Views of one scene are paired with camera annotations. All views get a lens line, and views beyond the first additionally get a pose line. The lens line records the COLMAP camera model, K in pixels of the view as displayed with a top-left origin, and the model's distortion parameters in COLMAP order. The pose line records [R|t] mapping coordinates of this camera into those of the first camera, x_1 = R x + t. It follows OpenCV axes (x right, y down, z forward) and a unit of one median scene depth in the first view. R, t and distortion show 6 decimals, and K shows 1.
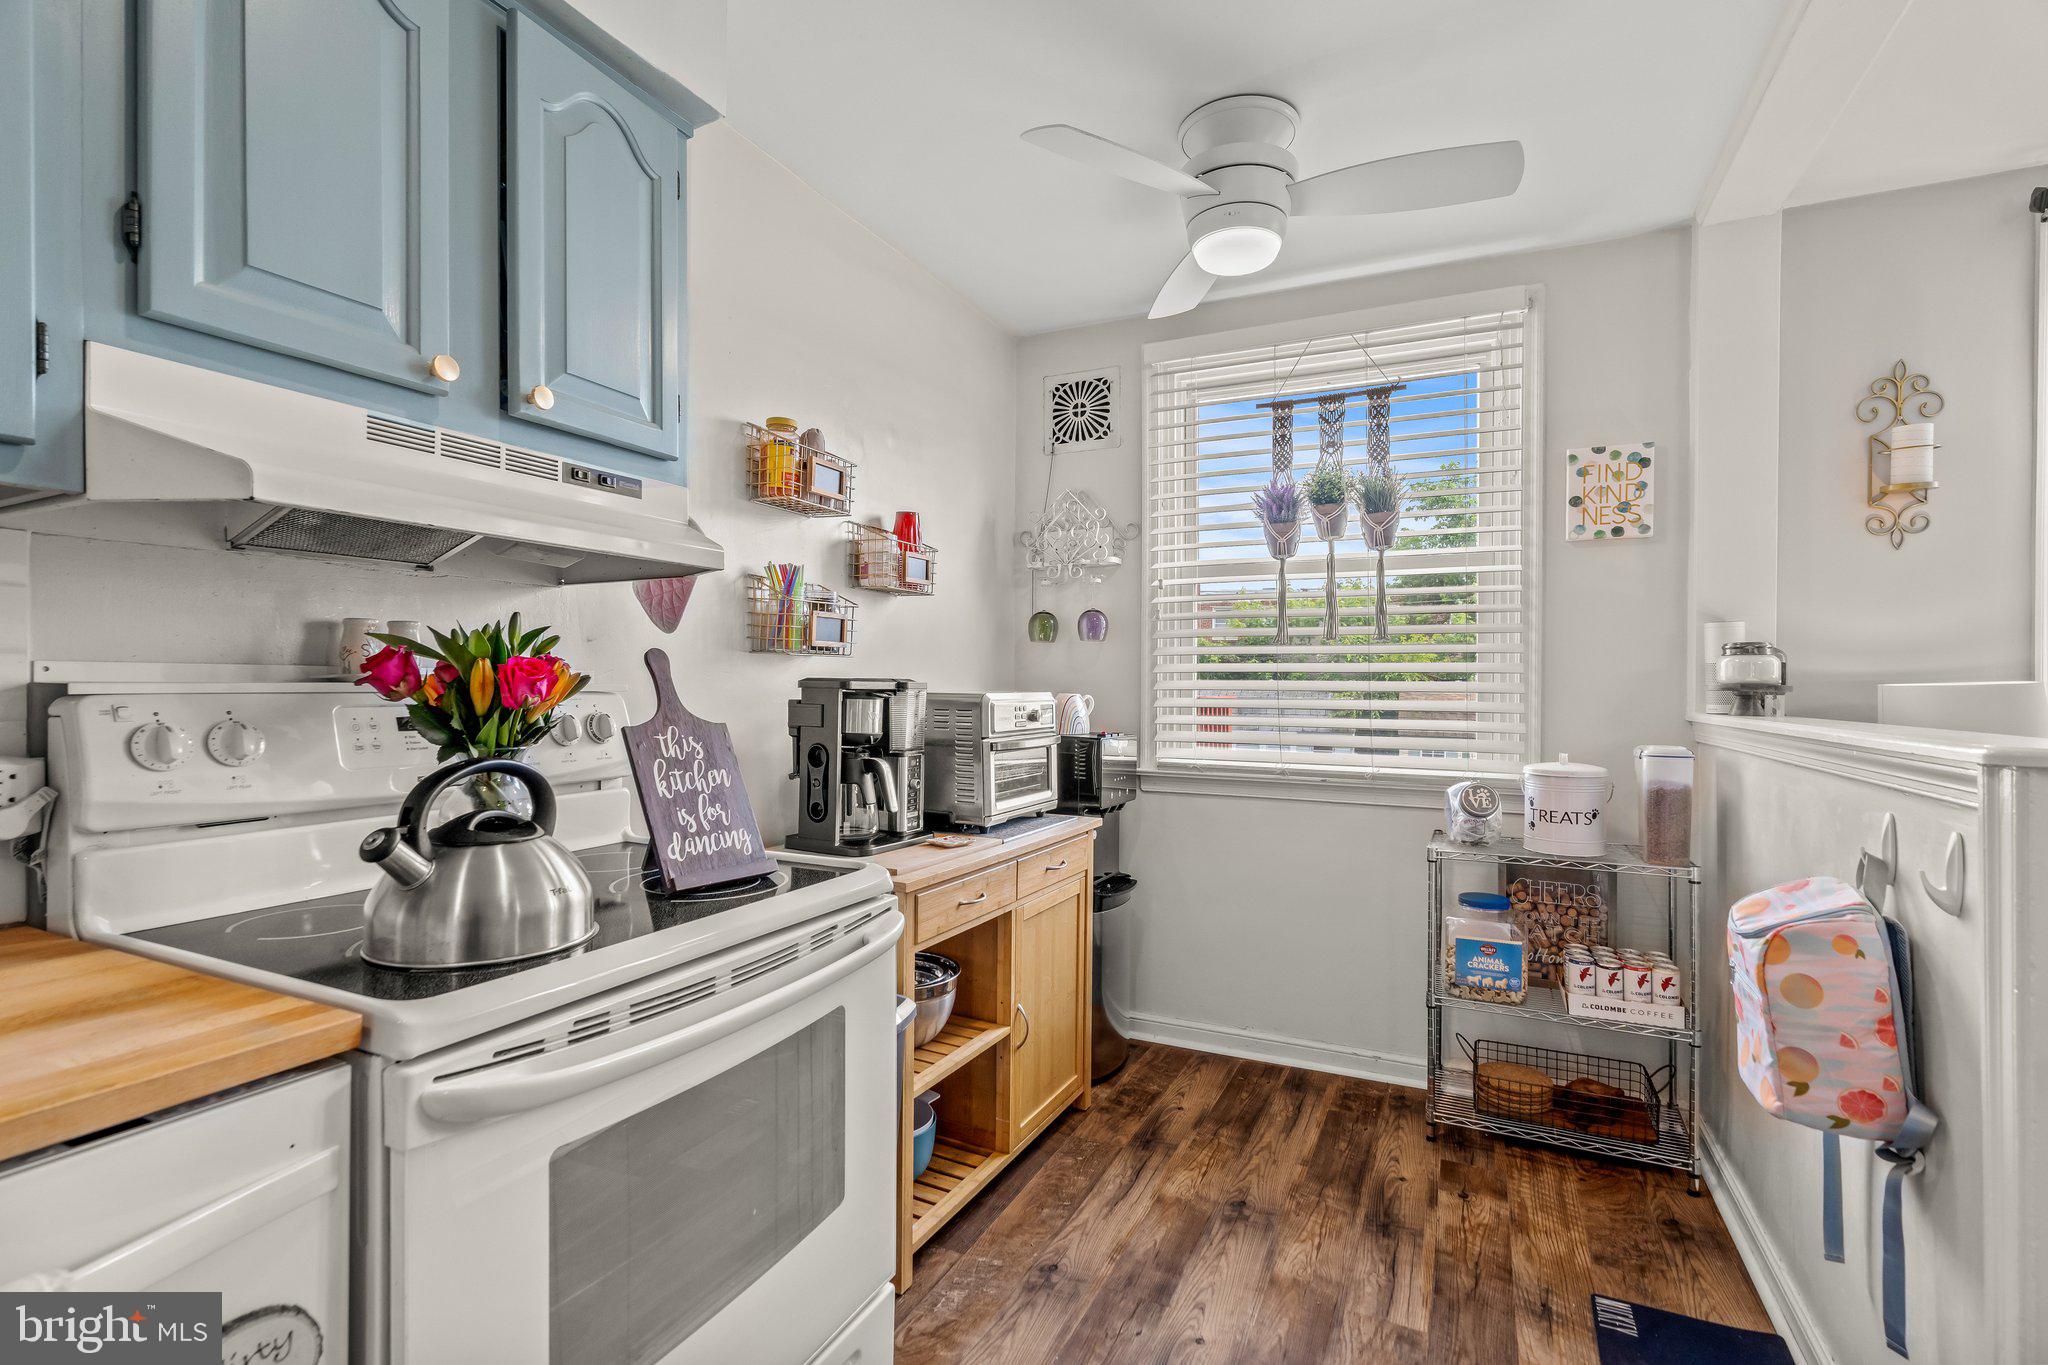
lens RADIAL K [[937.7, 0, 1018.9], [0, 937.7, 678.0], [0, 0, 1]] dist [-0.001248, 0.000461]
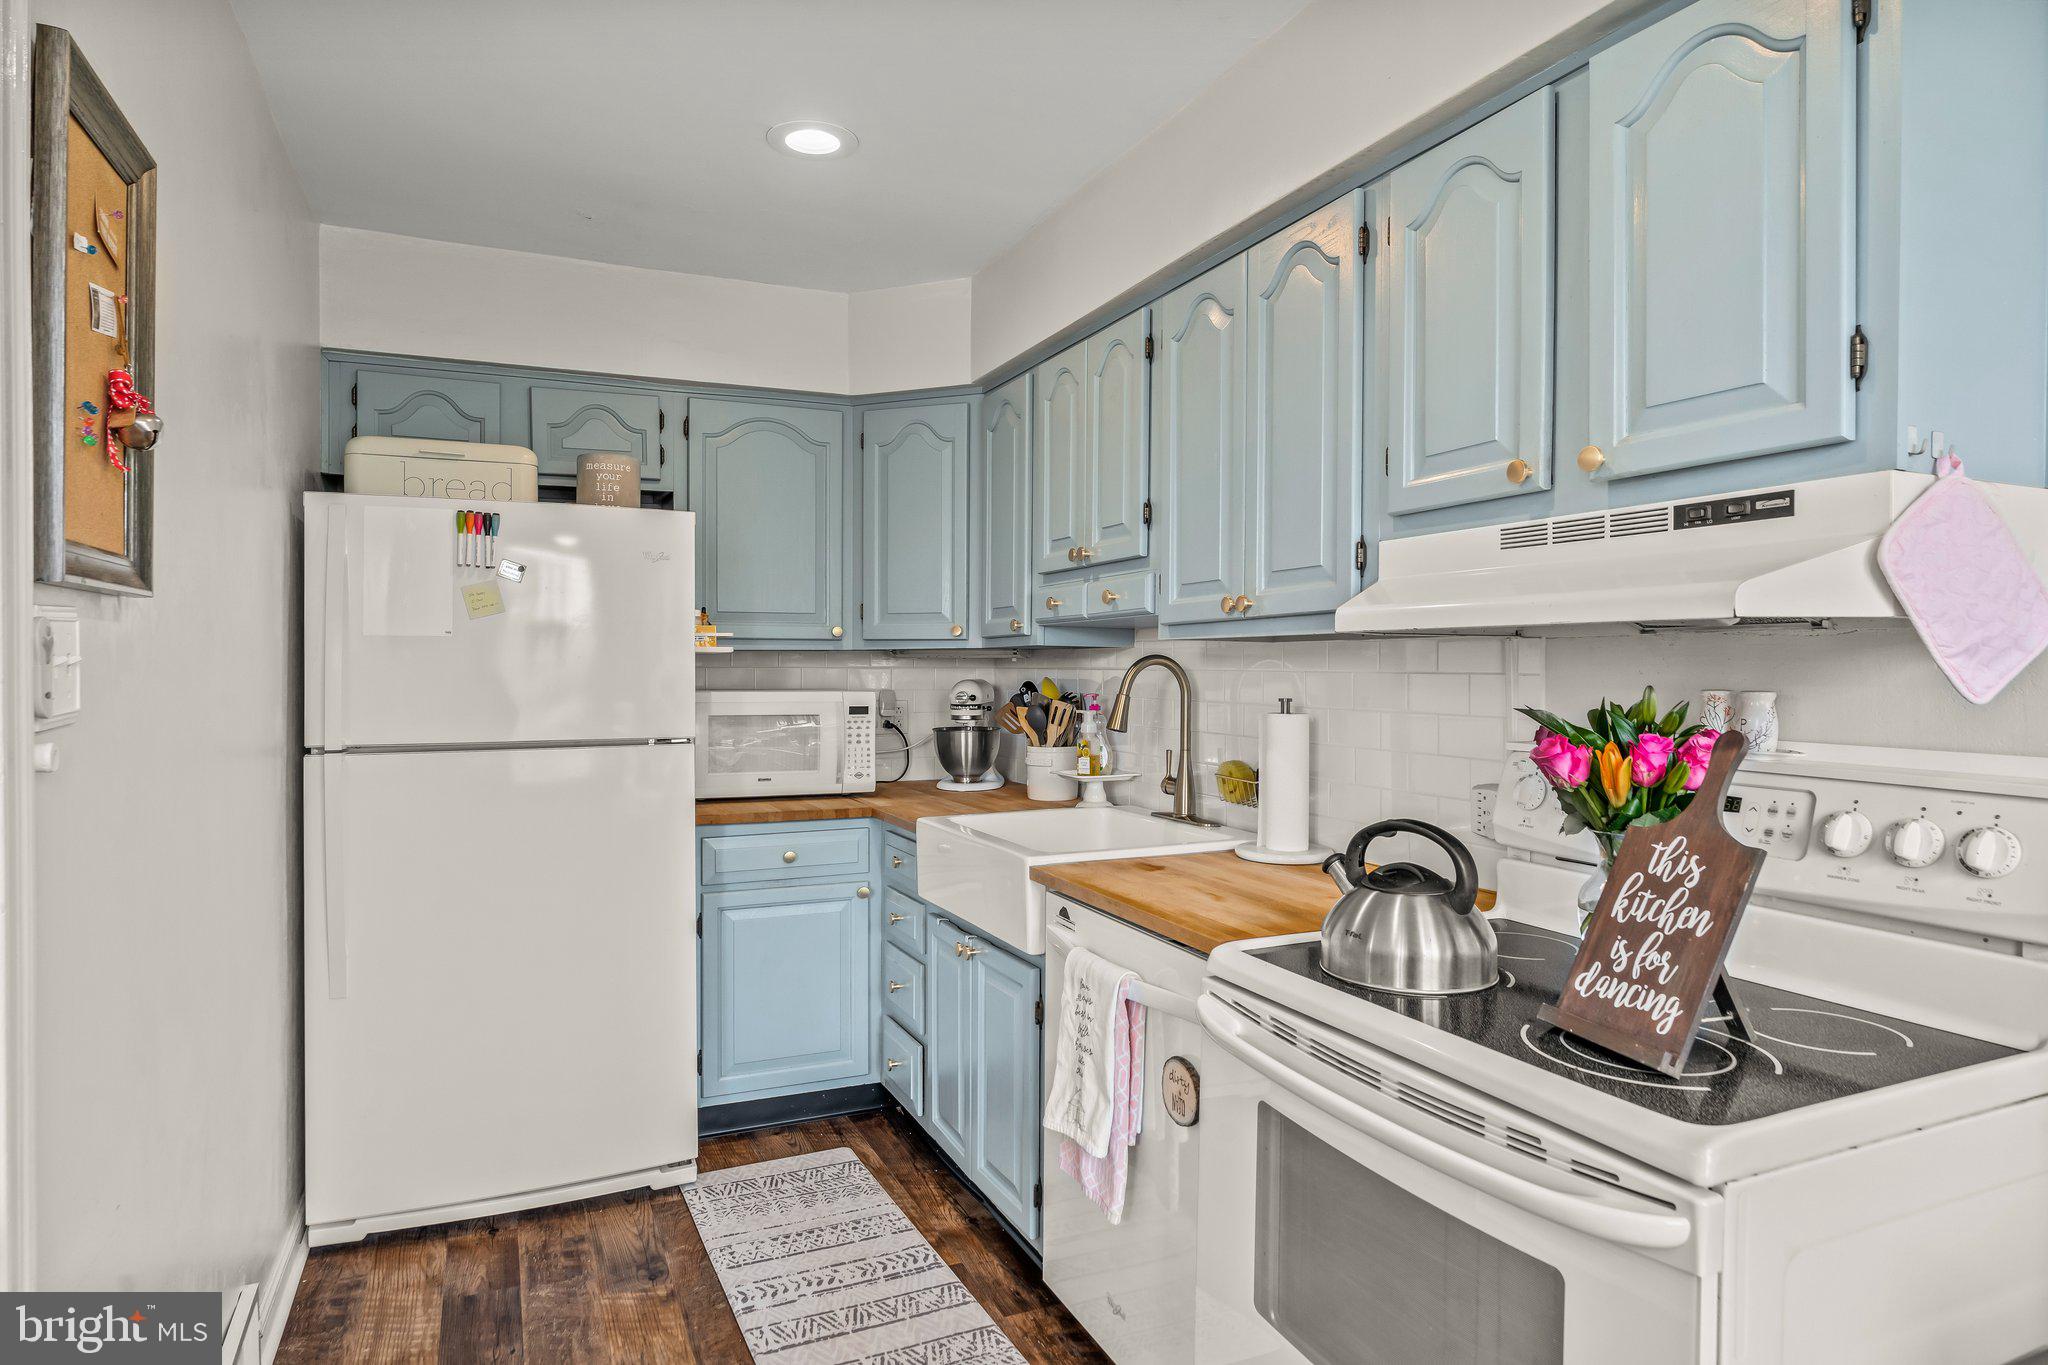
lens RADIAL K [[1180.4, 0, 1020.3], [0, 1180.4, 680.9], [0, 0, 1]] dist [0.002512, 0.000311]
pose [[-0.641046, 0.003240, -0.767495, 0.716035], [-0.001754, 0.999982, 0.005686, -0.079965], [0.767500, 0.004991, -0.641029, 1.252303]]
